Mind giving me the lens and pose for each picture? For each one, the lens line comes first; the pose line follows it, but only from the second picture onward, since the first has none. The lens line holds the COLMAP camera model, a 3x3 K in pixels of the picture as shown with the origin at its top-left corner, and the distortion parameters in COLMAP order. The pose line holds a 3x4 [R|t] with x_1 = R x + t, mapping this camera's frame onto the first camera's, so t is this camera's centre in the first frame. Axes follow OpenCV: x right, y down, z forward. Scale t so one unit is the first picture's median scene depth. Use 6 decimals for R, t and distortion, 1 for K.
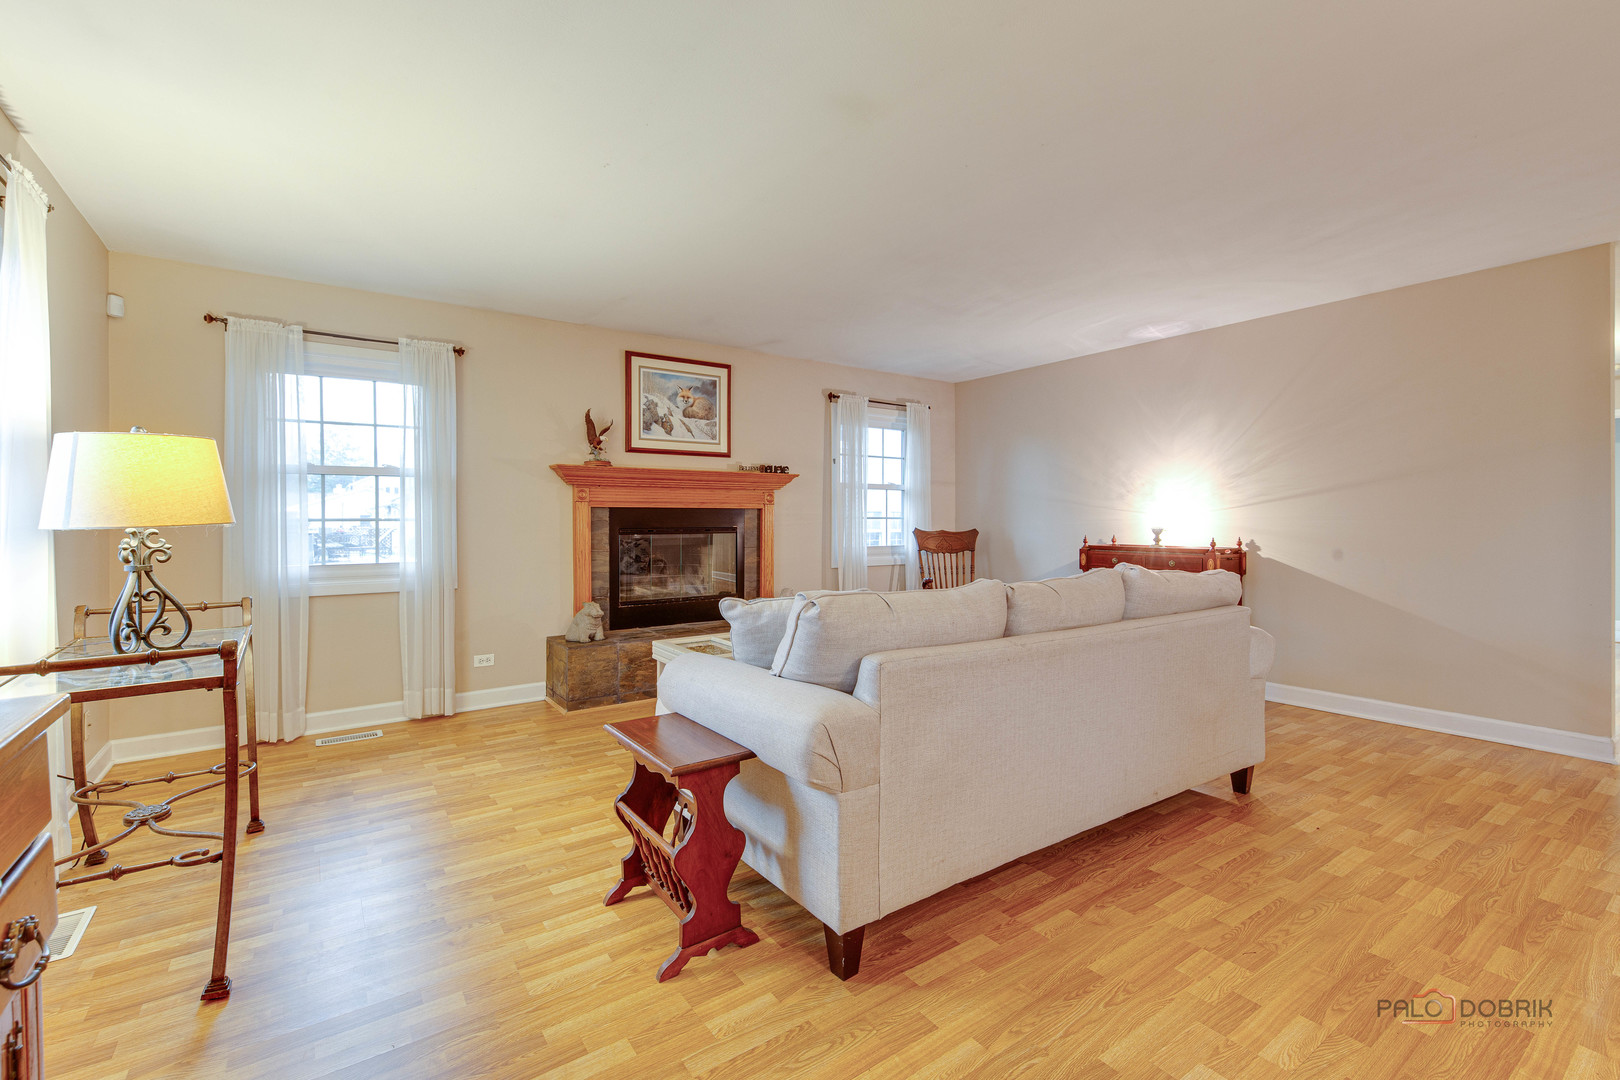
lens RADIAL K [[699.9, 0, 814.9], [0, 699.9, 539.7], [0, 0, 1]] dist [-0.012006, -0.003303]
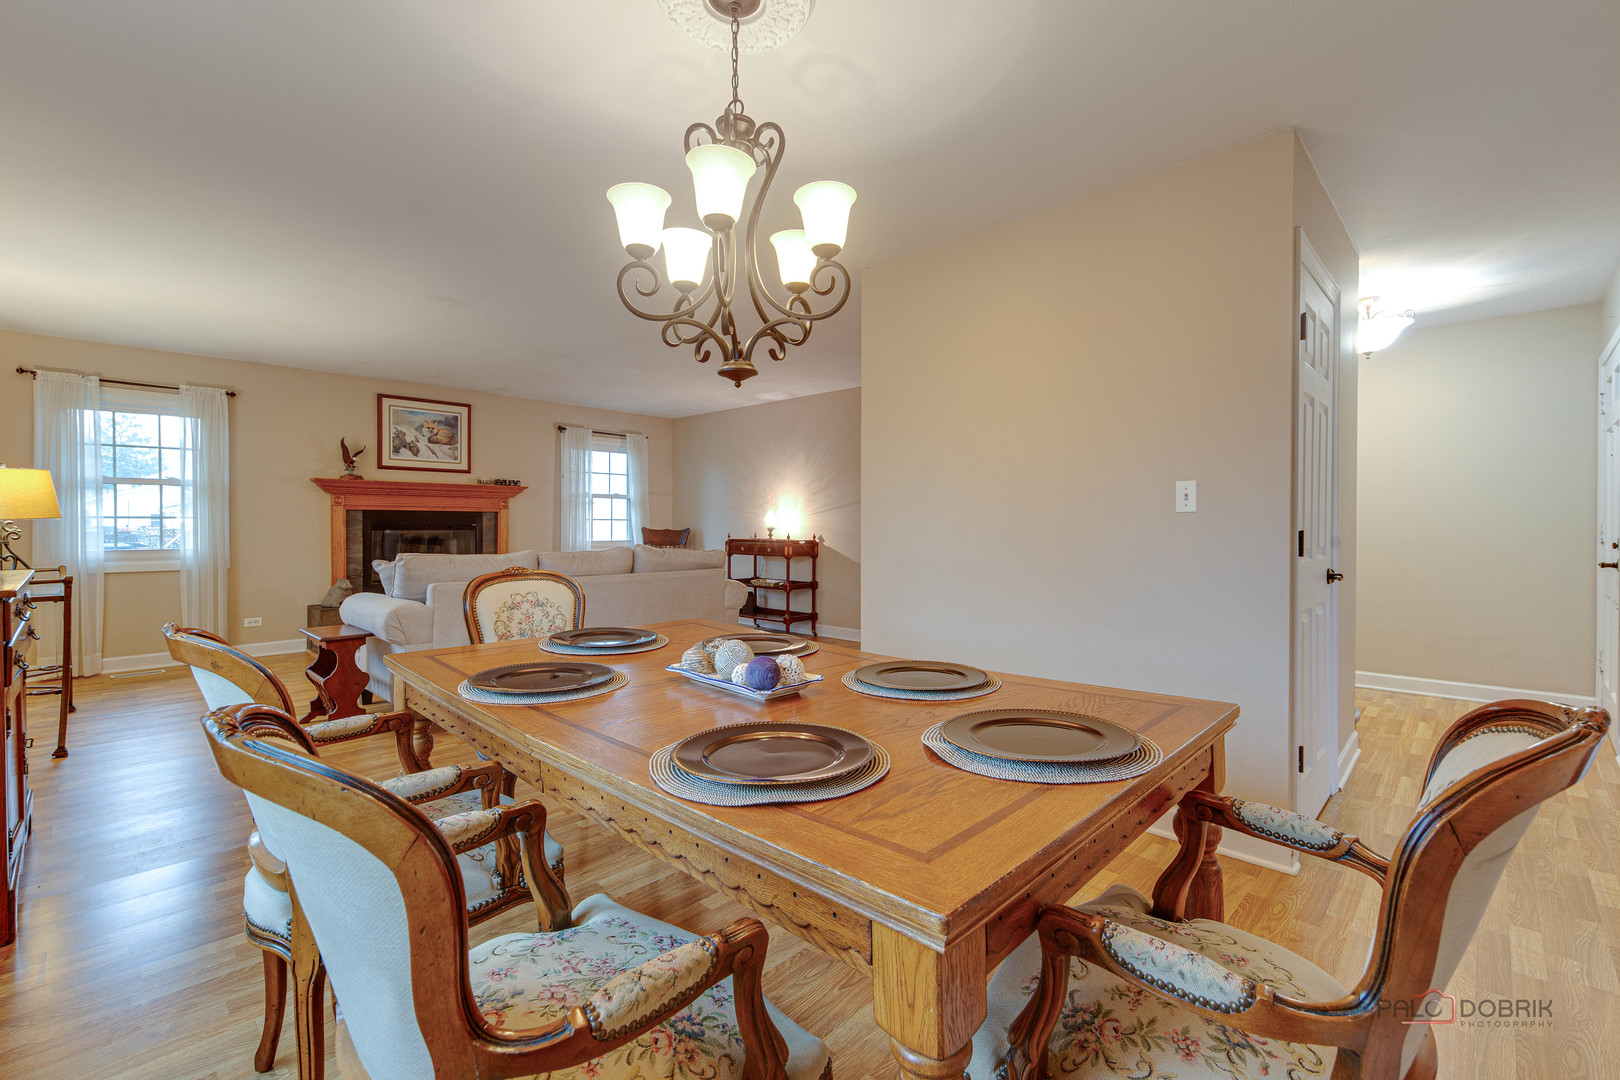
lens RADIAL K [[699.9, 0, 843.3], [0, 699.9, 546.4], [0, 0, 1]] dist [-0.012006, -0.003303]
pose [[0.978324, -0.000639, 0.207080, 0.348135], [0.000093, 0.999996, 0.002645, 0.021286], [-0.207081, -0.002568, 0.978320, -0.522914]]
